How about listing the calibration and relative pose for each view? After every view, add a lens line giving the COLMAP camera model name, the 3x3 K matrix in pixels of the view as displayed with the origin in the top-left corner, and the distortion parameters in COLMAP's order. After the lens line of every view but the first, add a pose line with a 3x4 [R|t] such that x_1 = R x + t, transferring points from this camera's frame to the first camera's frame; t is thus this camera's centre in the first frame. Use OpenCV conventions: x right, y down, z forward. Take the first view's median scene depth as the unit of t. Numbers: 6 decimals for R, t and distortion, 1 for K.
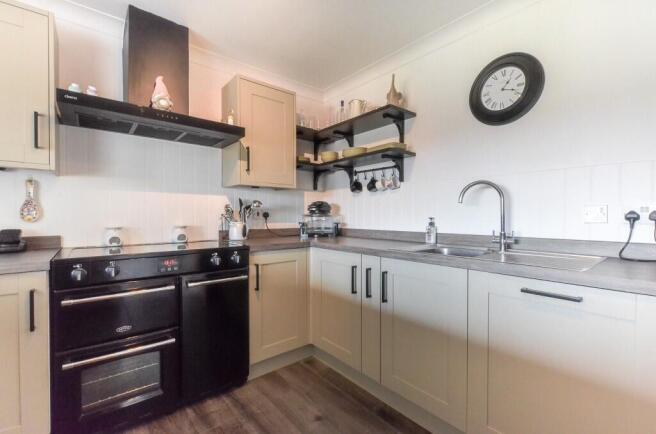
lens RADIAL K [[285.2, 0, 327.6], [0, 285.2, 221.5], [0, 0, 1]] dist [0.000217, -0.000143]
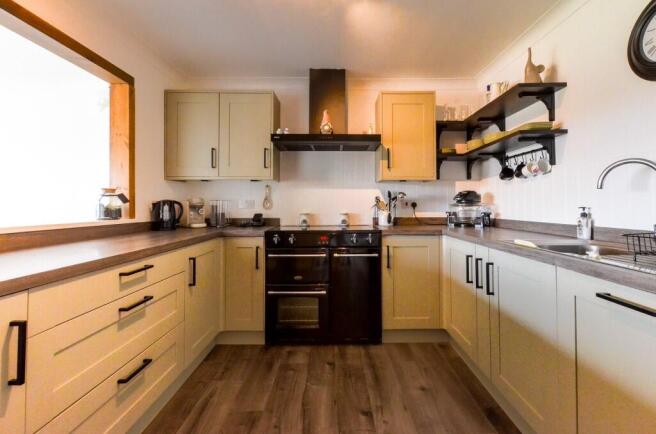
lens RADIAL K [[288.3, 0, 339.6], [0, 288.3, 202.2], [0, 0, 1]] dist [-0.000009, -0.000062]
pose [[0.774981, -0.010538, -0.631896, 0.323943], [-0.009365, 0.999560, -0.028156, 0.001601], [0.631915, 0.027738, 0.774542, -0.067117]]
